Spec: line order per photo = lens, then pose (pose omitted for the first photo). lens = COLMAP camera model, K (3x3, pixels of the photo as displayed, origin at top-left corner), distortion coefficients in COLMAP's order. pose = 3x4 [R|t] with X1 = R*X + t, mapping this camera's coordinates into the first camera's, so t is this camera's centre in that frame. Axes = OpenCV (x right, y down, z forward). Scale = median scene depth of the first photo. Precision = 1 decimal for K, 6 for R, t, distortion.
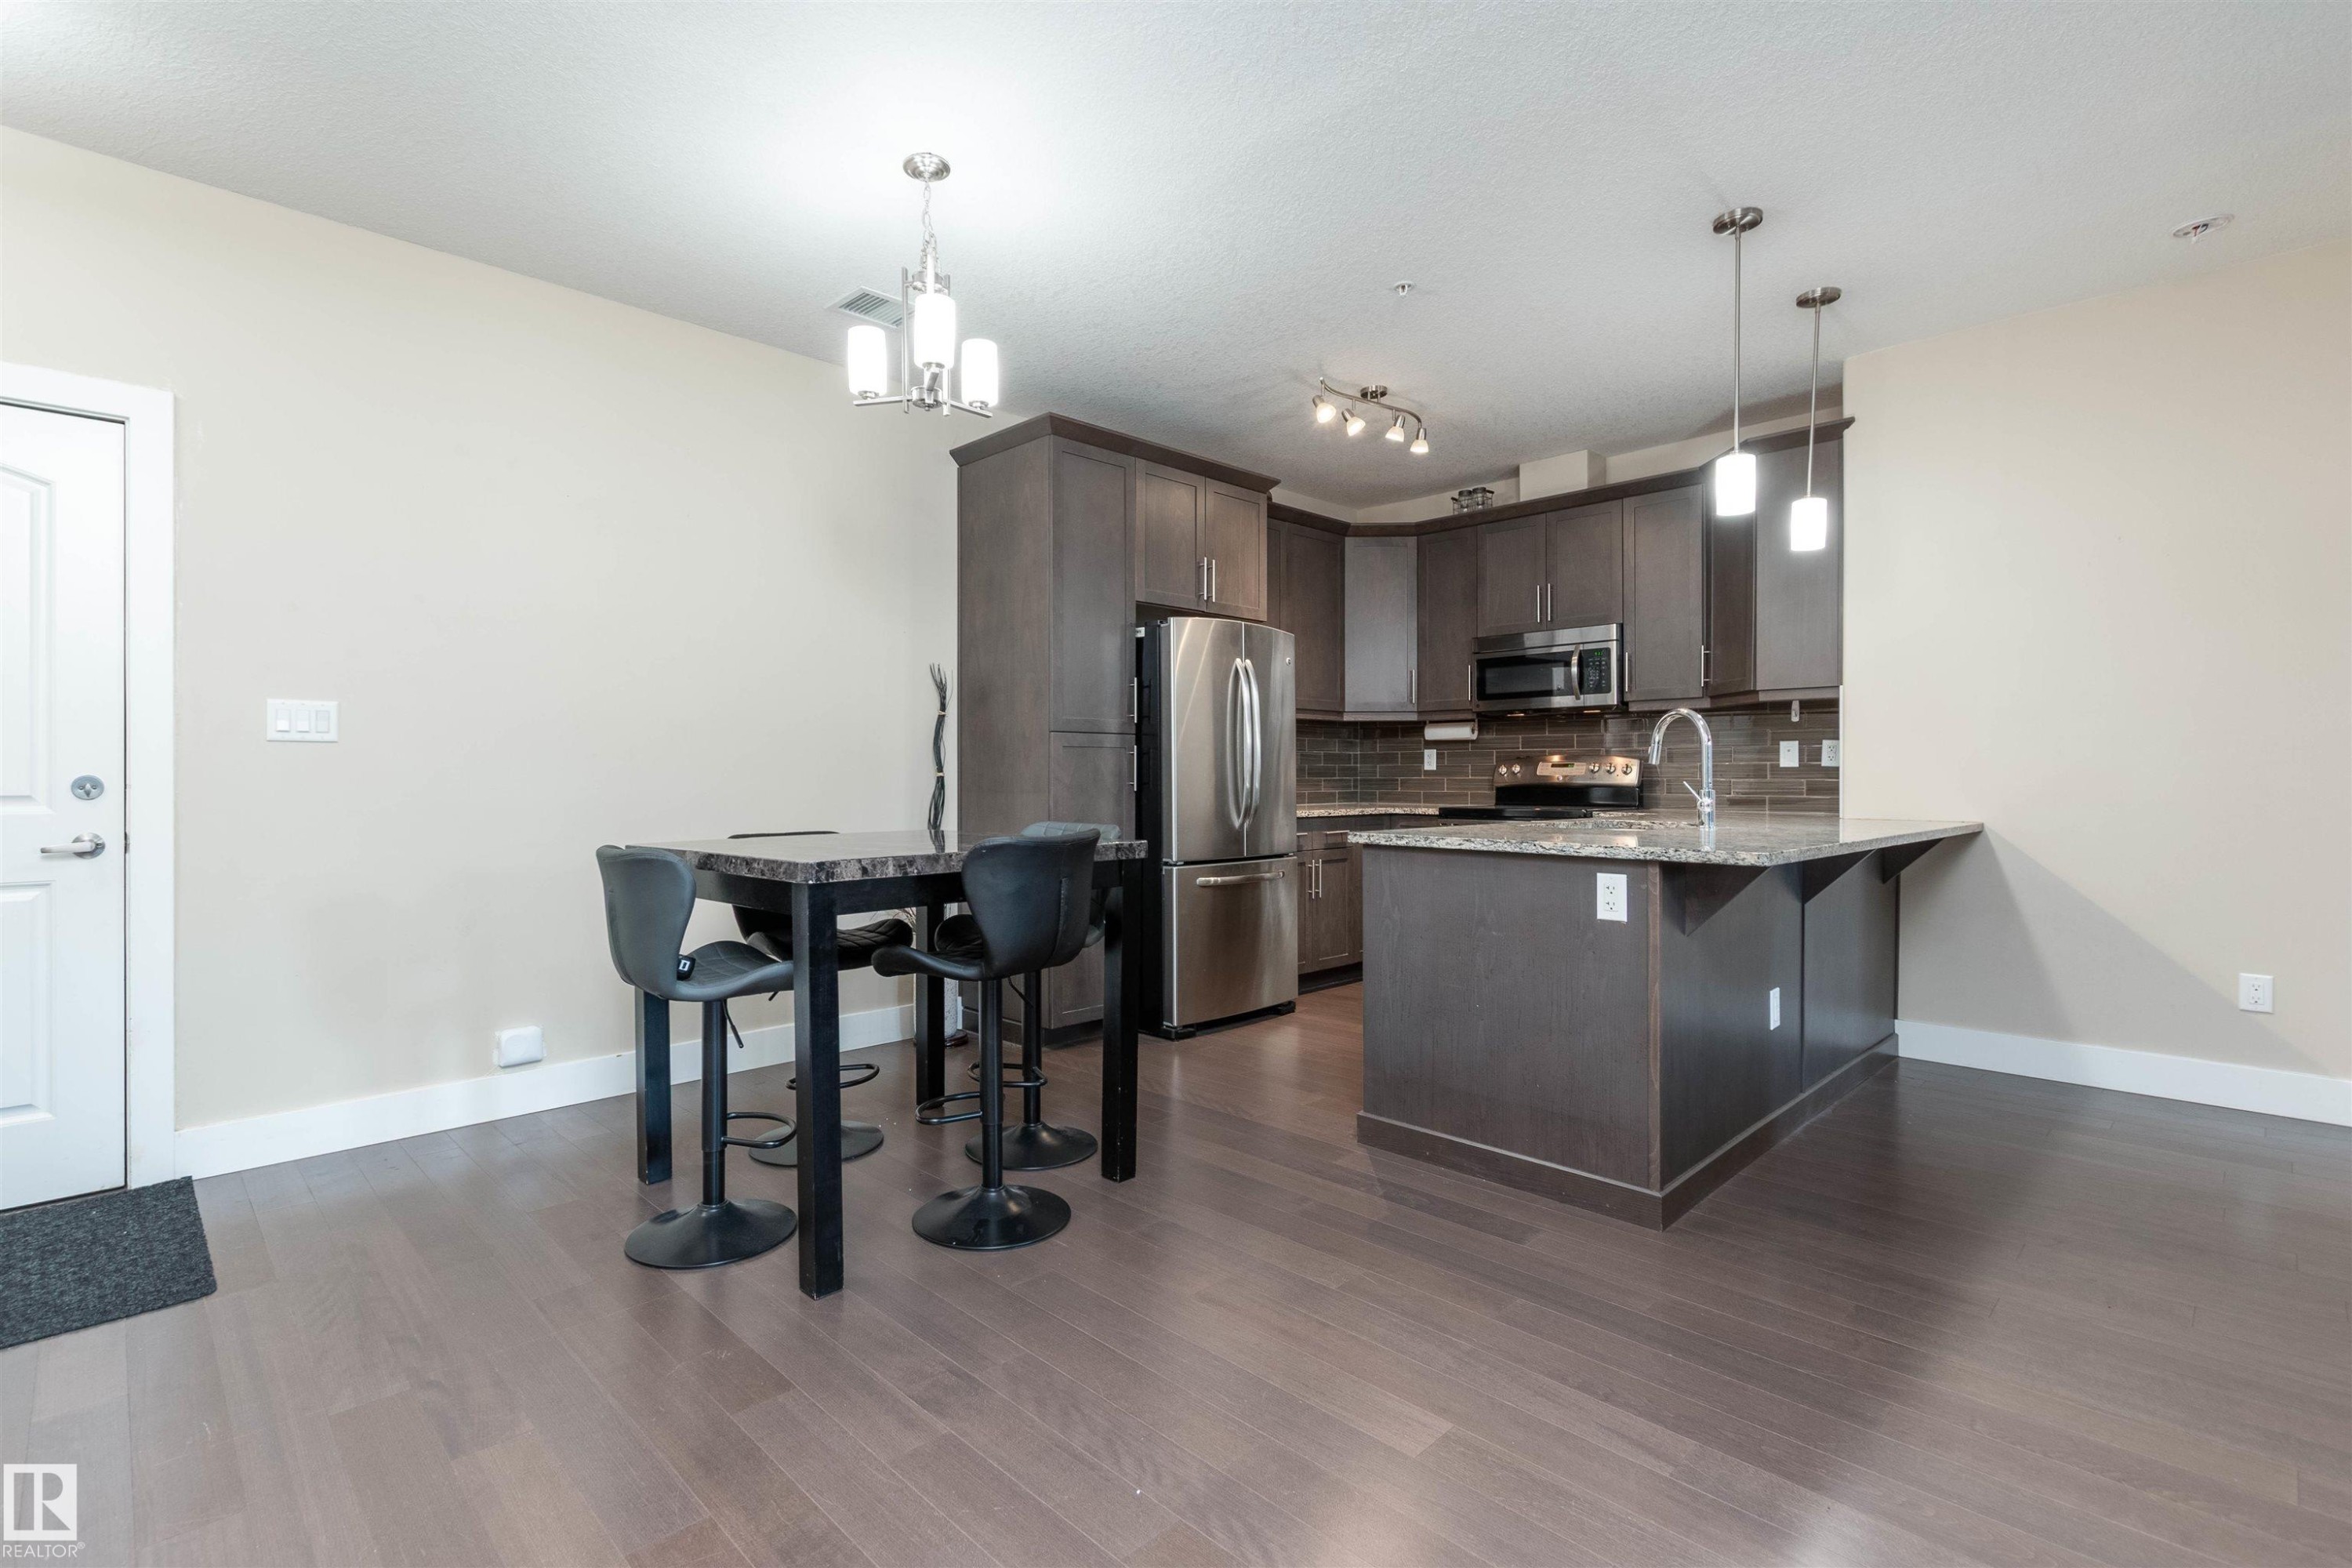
lens RADIAL K [[1074.1, 0, 1122.4], [0, 1074.1, 771.9], [0, 0, 1]] dist [0.000547, -0.000999]
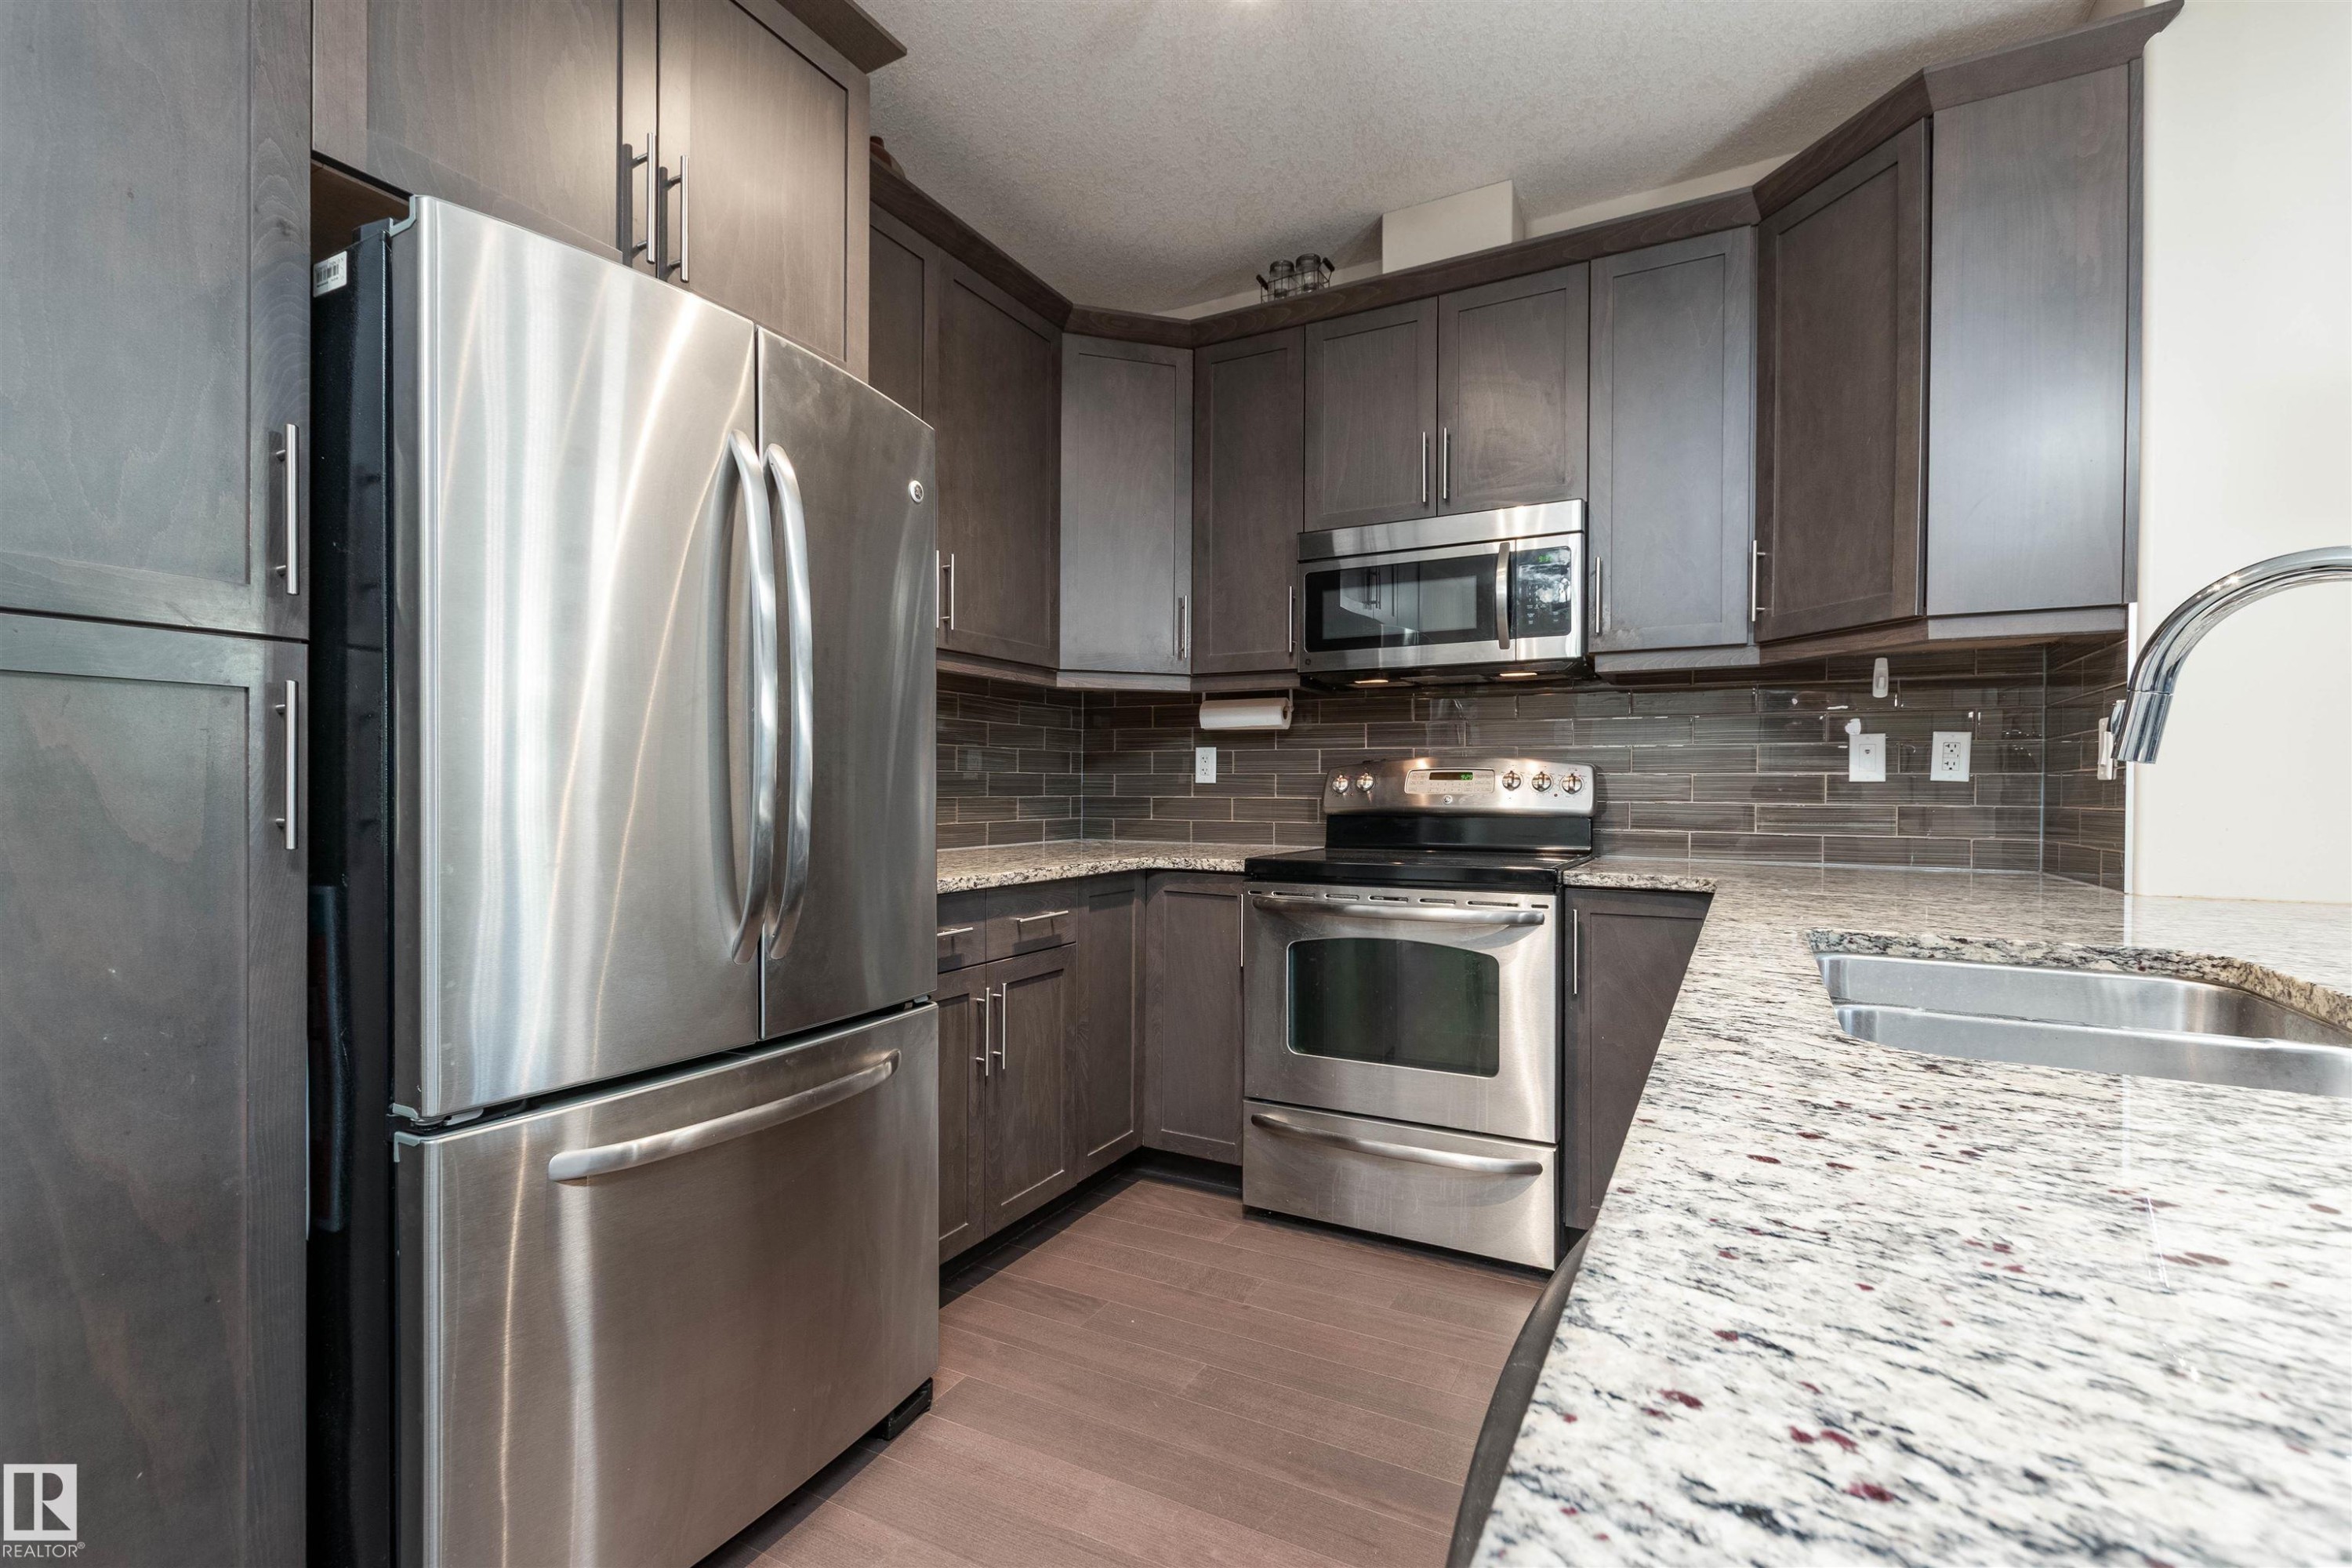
lens RADIAL K [[1012.3, 0, 1178.6], [0, 1012.3, 799.3], [0, 0, 1]] dist [0.000107, -0.003141]
pose [[0.948293, 0.002556, 0.317385, 0.129714], [-0.006311, 0.999922, 0.010802, 0.001233], [-0.317333, -0.012247, 0.948235, 0.628969]]
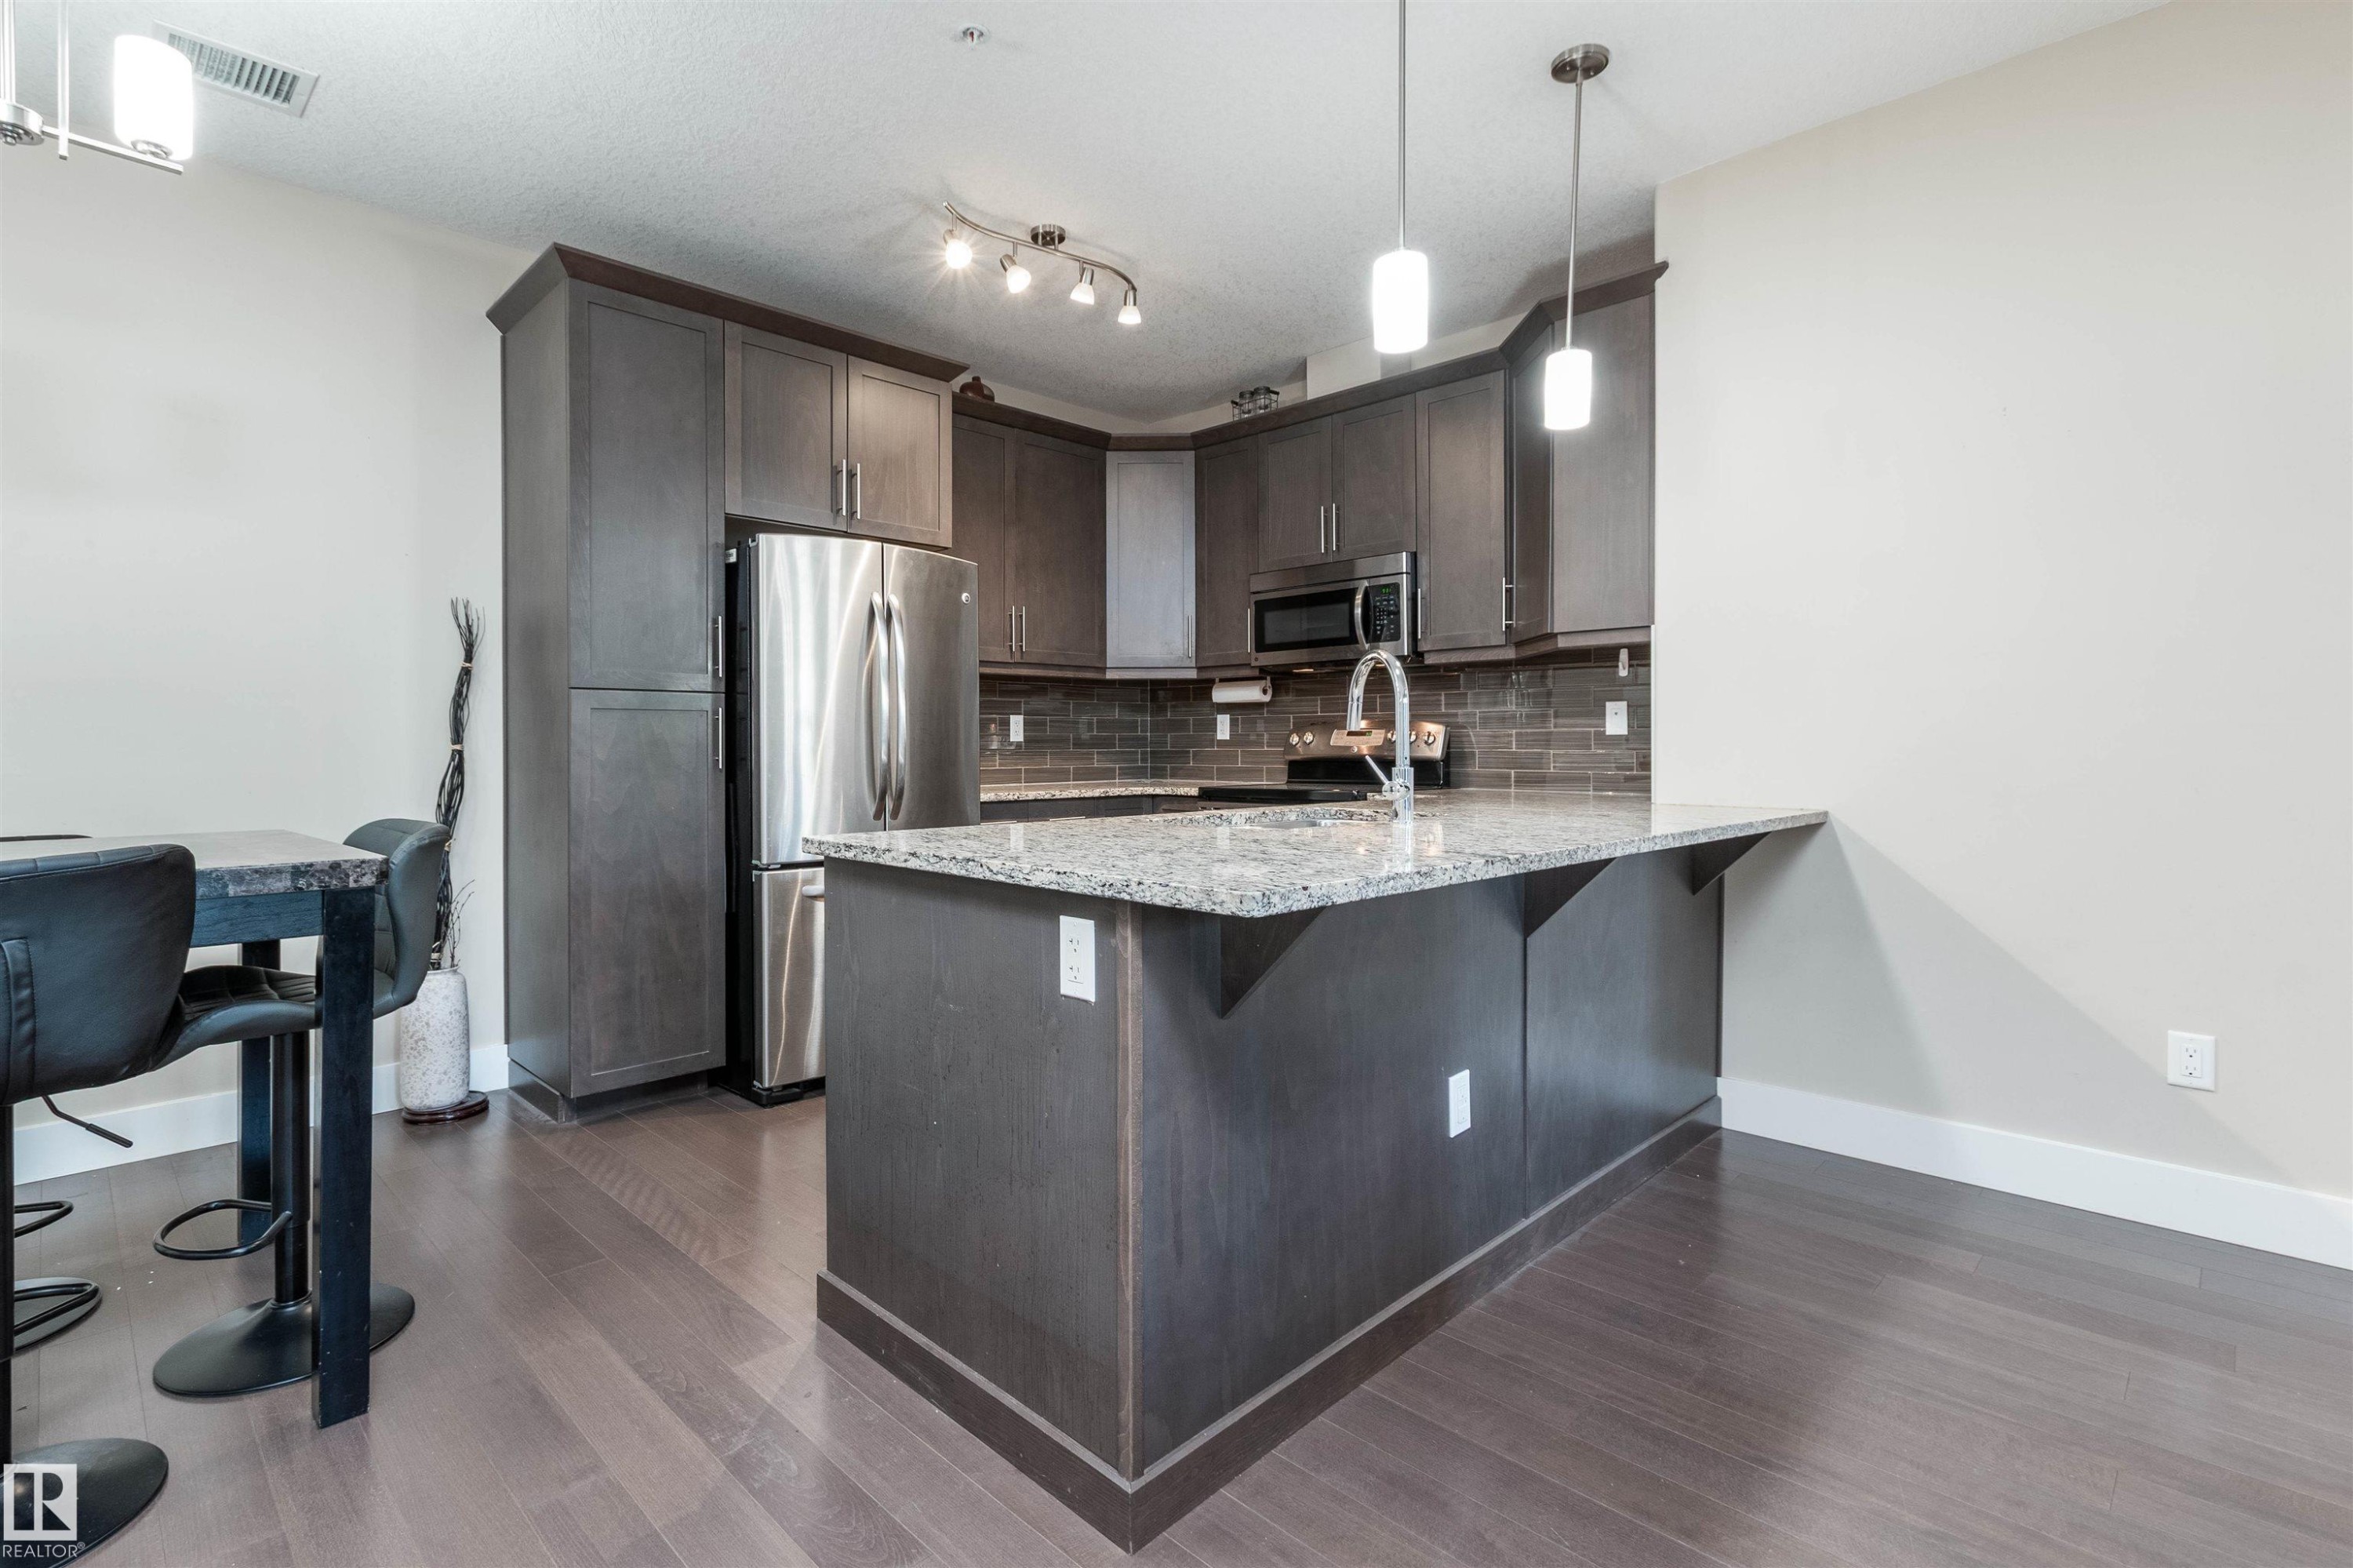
lens RADIAL K [[1084.1, 0, 1135.3], [0, 1084.1, 745.3], [0, 0, 1]] dist [0.001454, 0.001001]
pose [[0.999768, -0.002872, 0.021332, 0.257230], [0.002810, 0.999992, 0.002942, -0.000065], [-0.021340, -0.002881, 0.999768, 0.224126]]
